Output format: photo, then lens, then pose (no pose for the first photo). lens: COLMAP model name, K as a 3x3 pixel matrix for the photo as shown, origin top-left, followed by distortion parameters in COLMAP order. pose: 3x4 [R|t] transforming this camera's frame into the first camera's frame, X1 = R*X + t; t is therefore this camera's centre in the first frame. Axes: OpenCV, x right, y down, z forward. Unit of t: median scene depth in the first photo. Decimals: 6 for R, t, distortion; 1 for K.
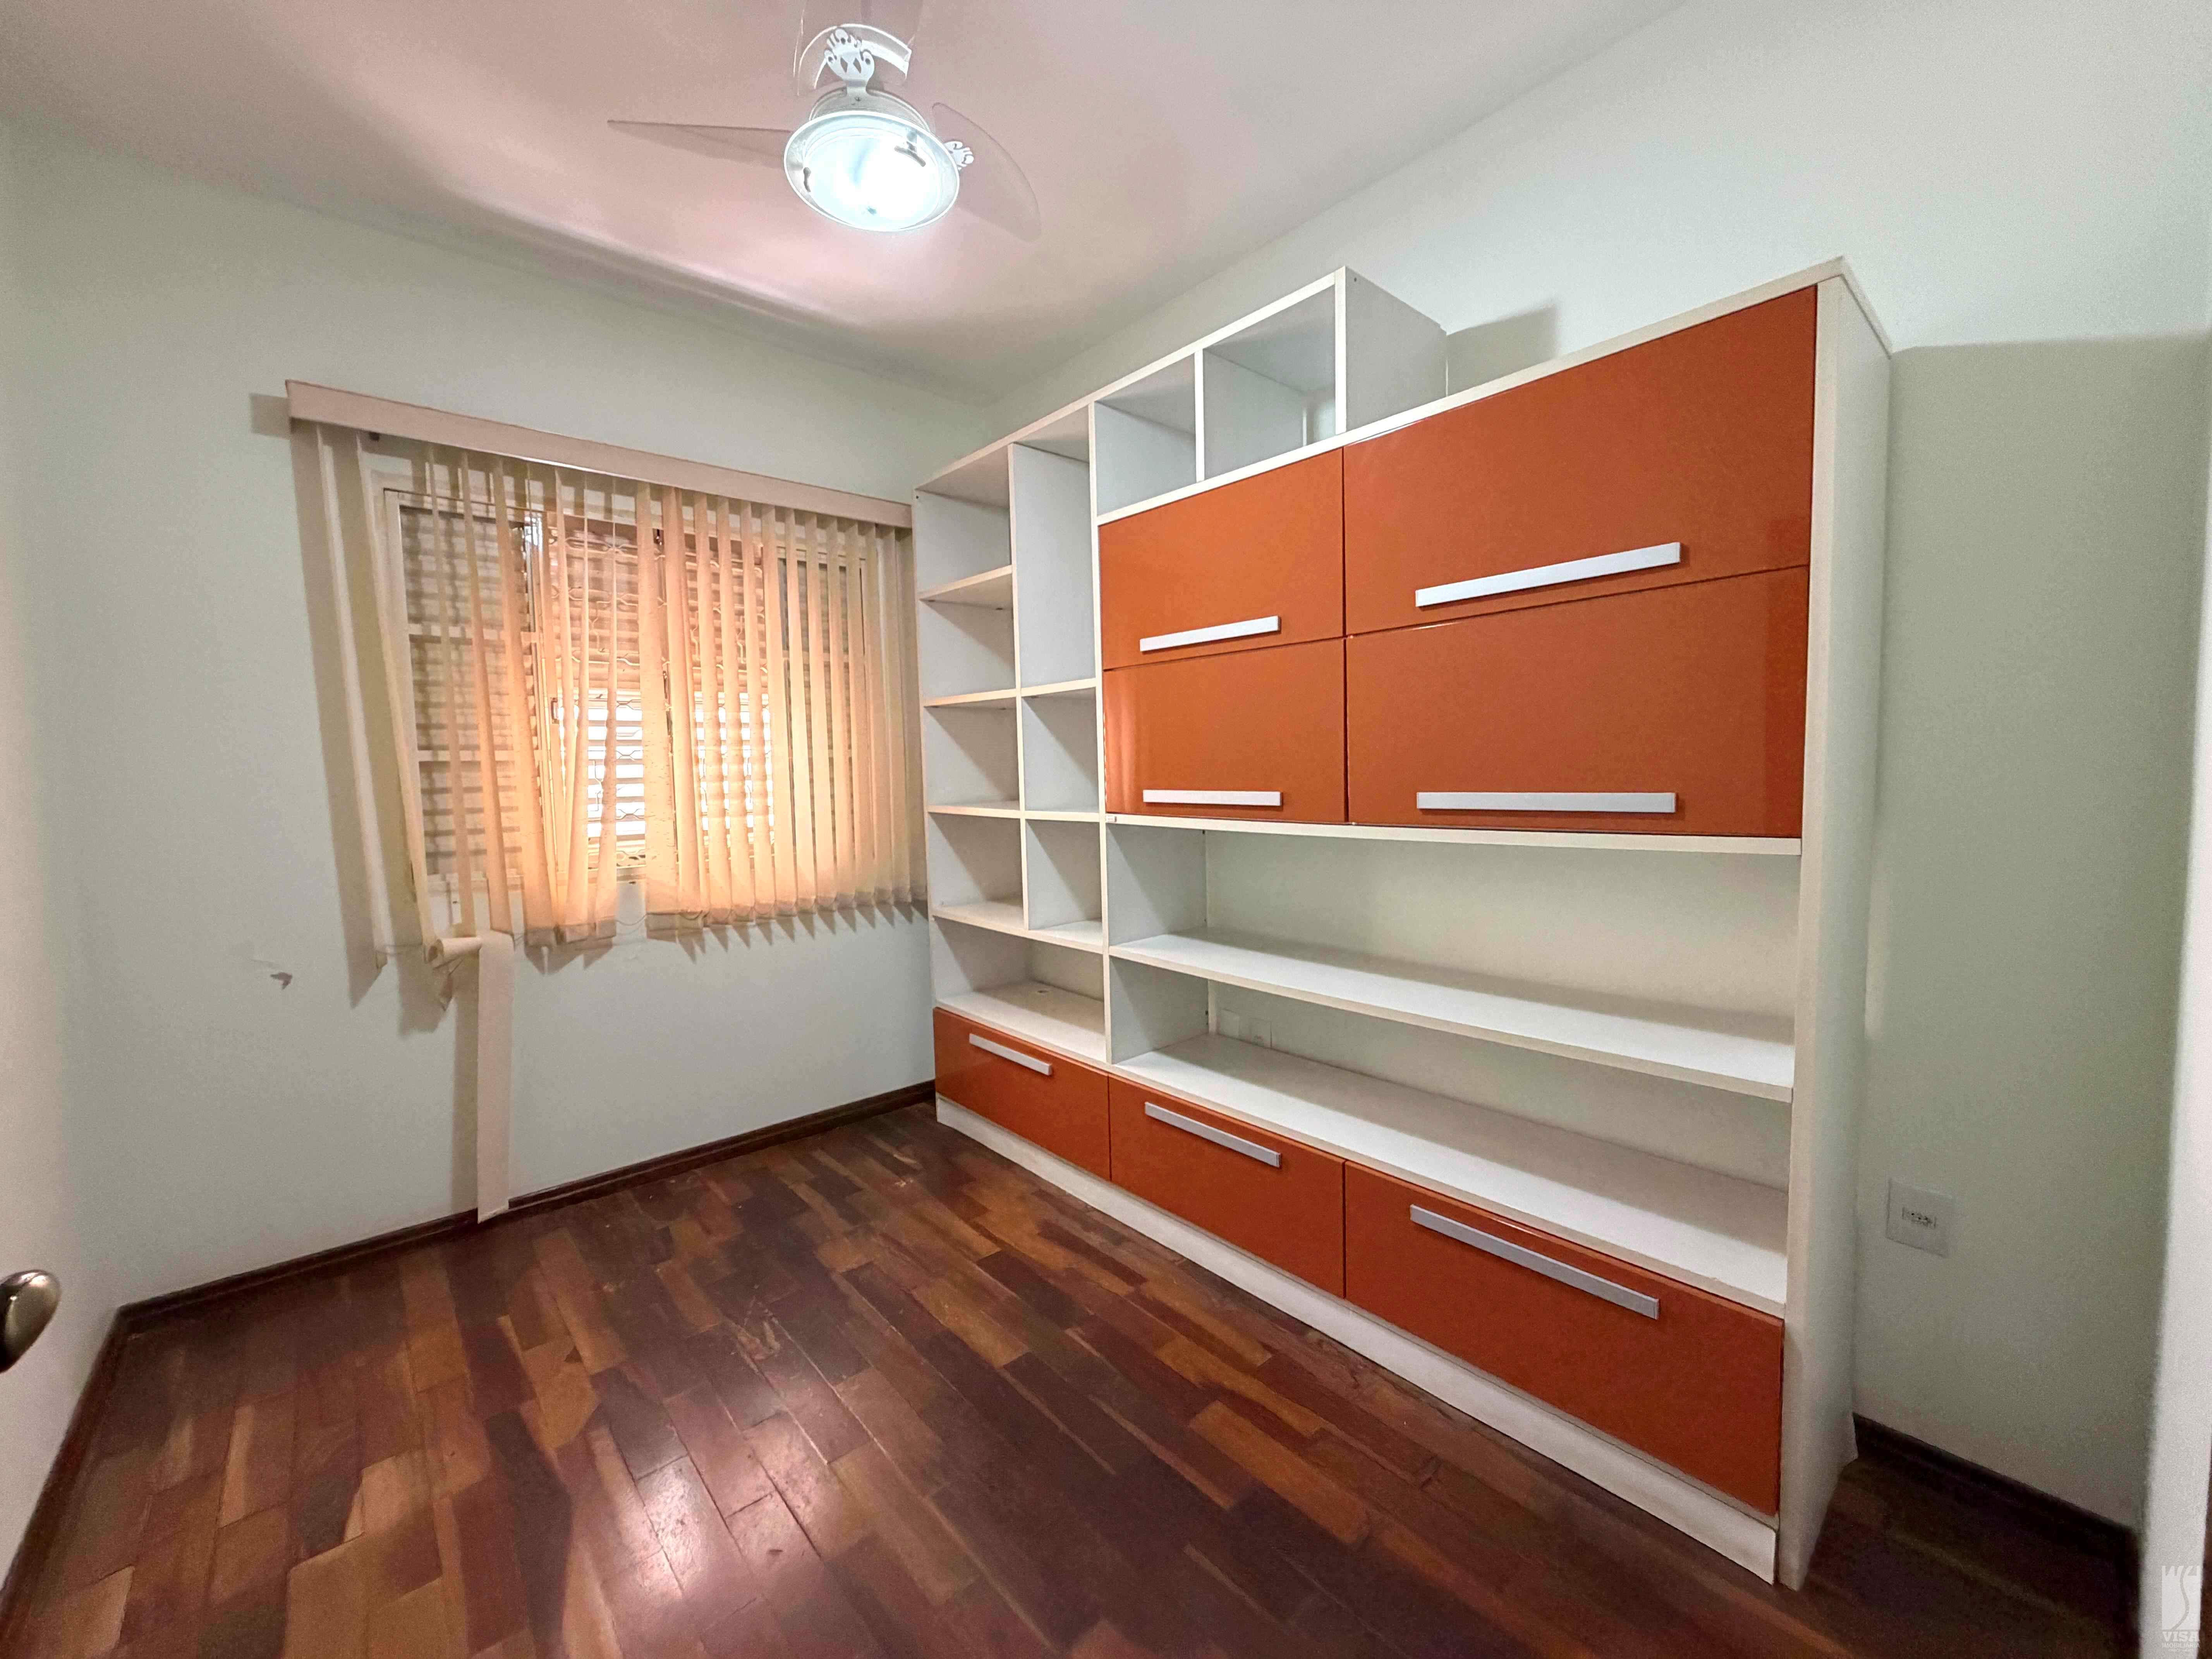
lens RADIAL K [[879.8, 0, 1106.9], [0, 879.8, 823.0], [0, 0, 1]] dist [-0.000202, 0.000527]
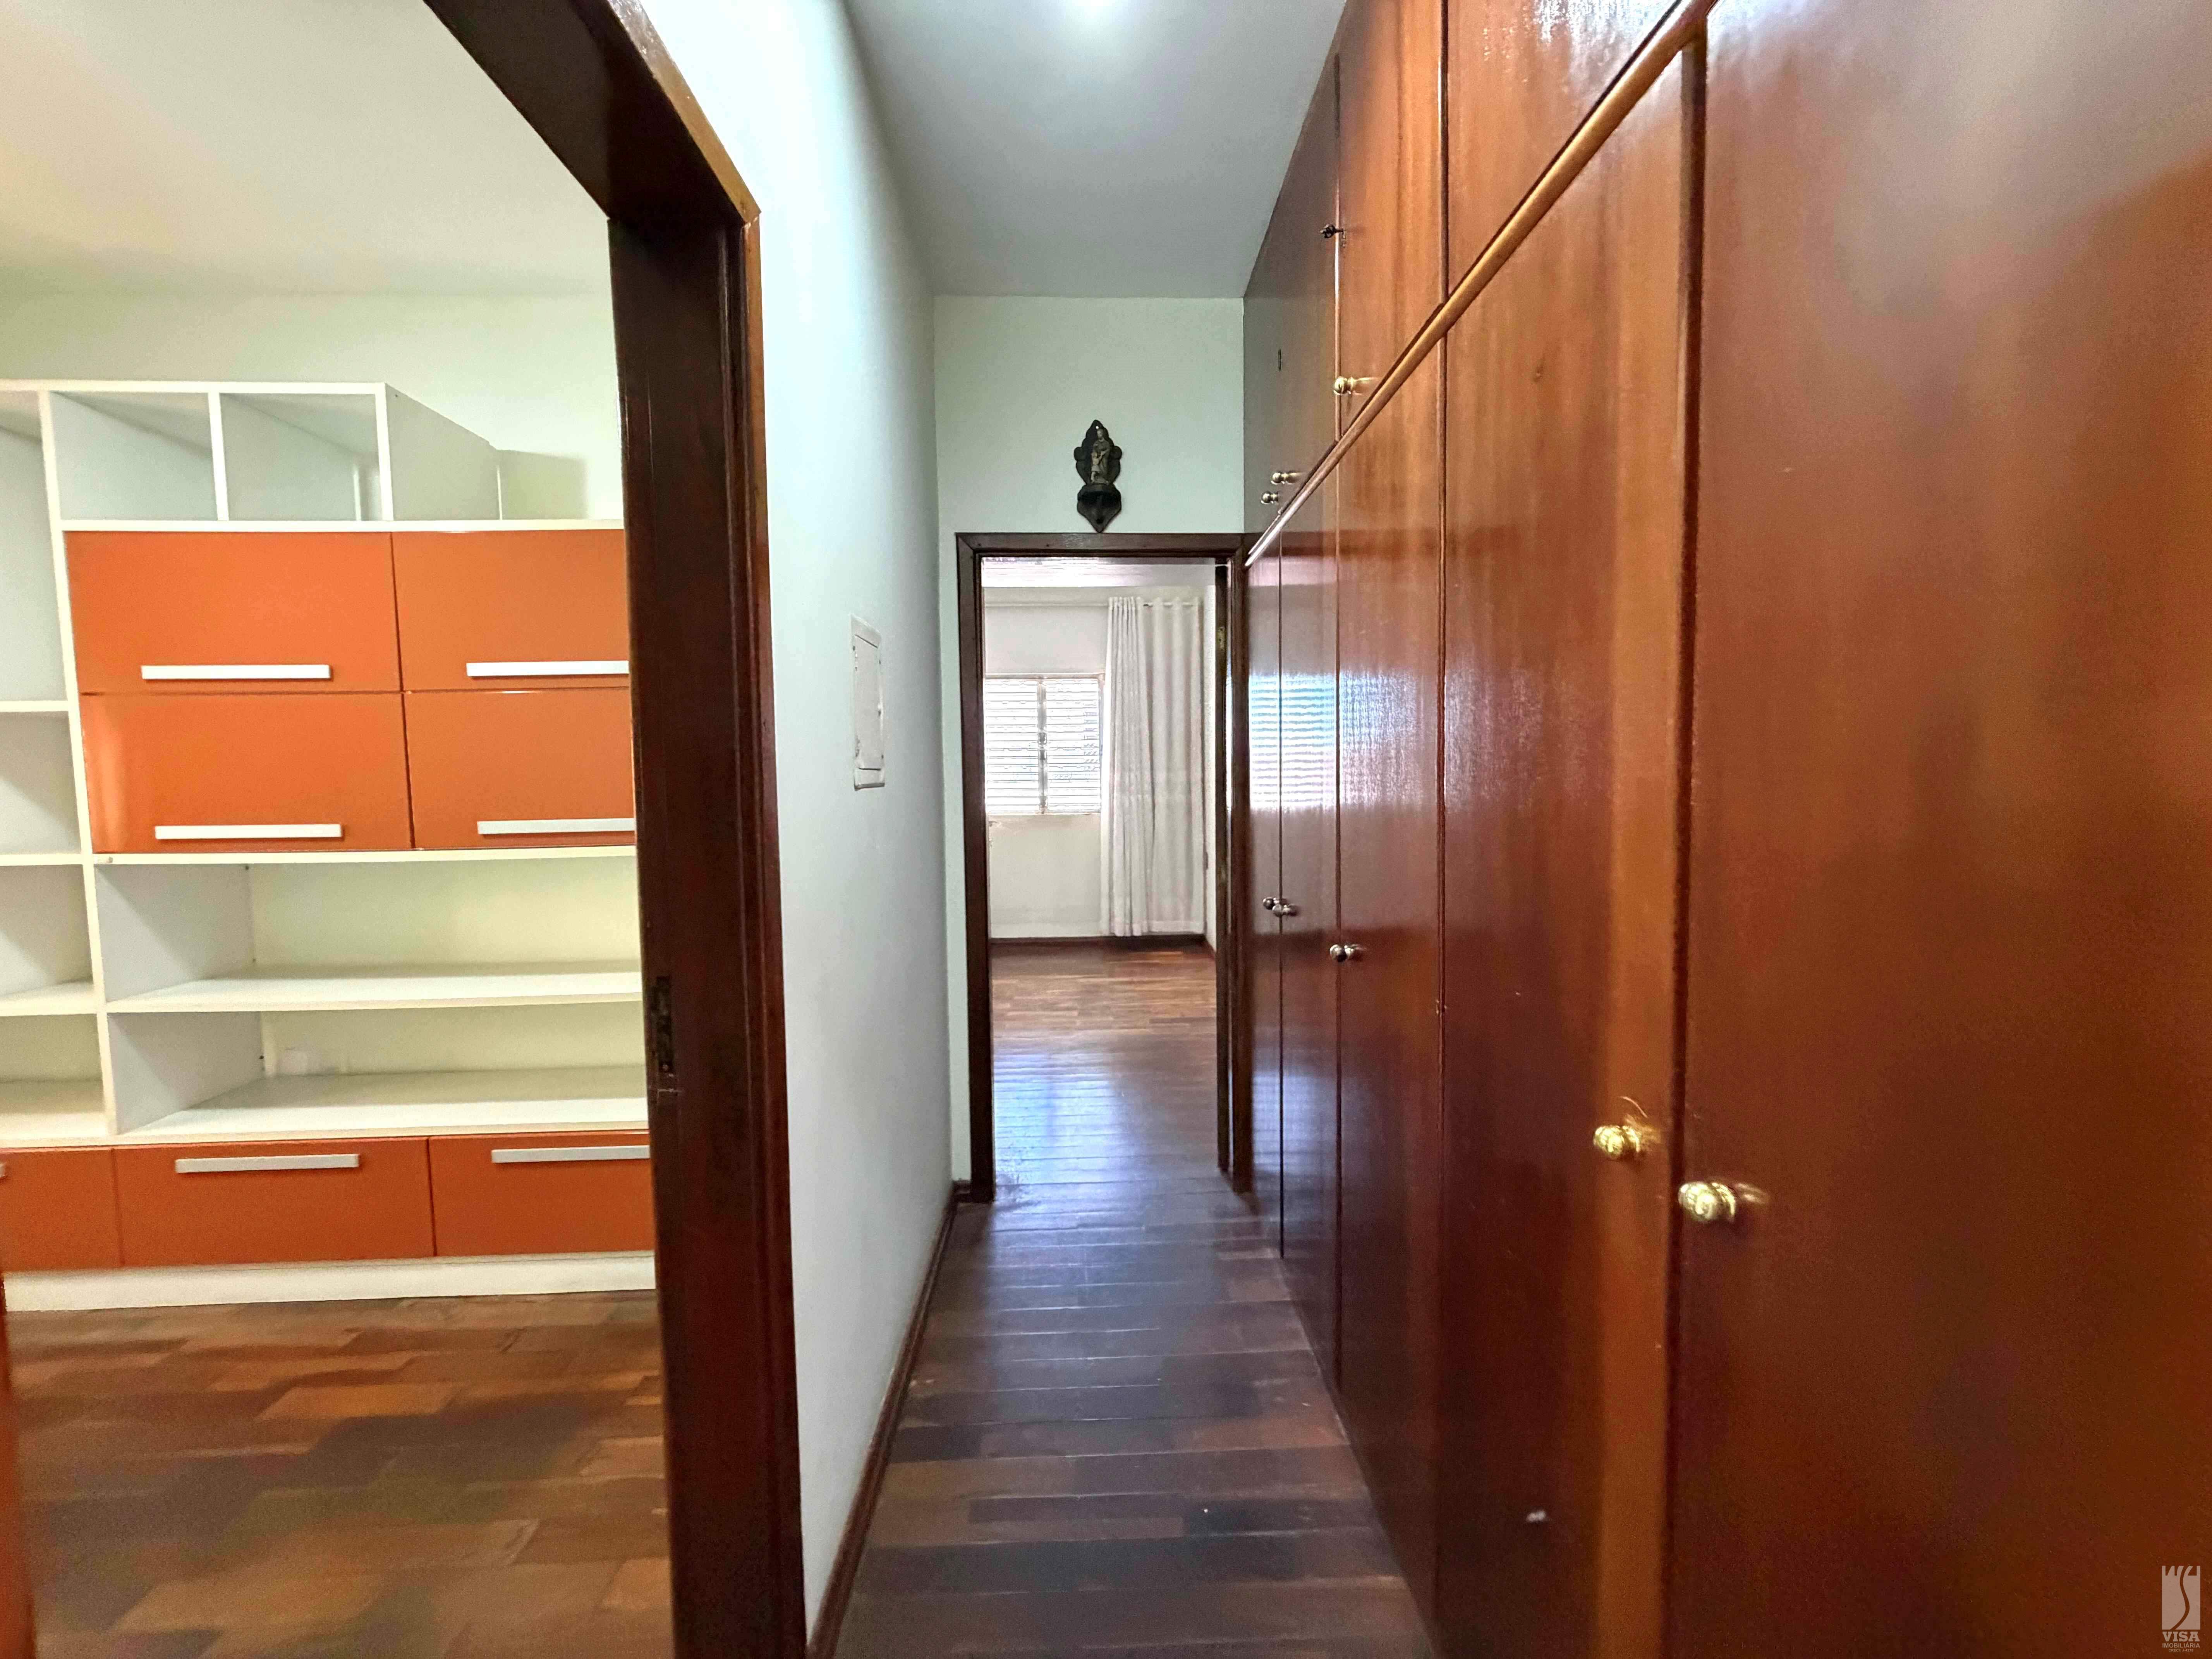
lens RADIAL K [[879.8, 0, 1091.7], [0, 879.8, 827.5], [0, 0, 1]] dist [-0.000202, 0.000527]
pose [[0.638876, -0.036143, 0.768460, -0.047226], [0.048933, 0.998782, 0.006294, 0.007679], [-0.767752, 0.033582, 0.639866, -0.411138]]
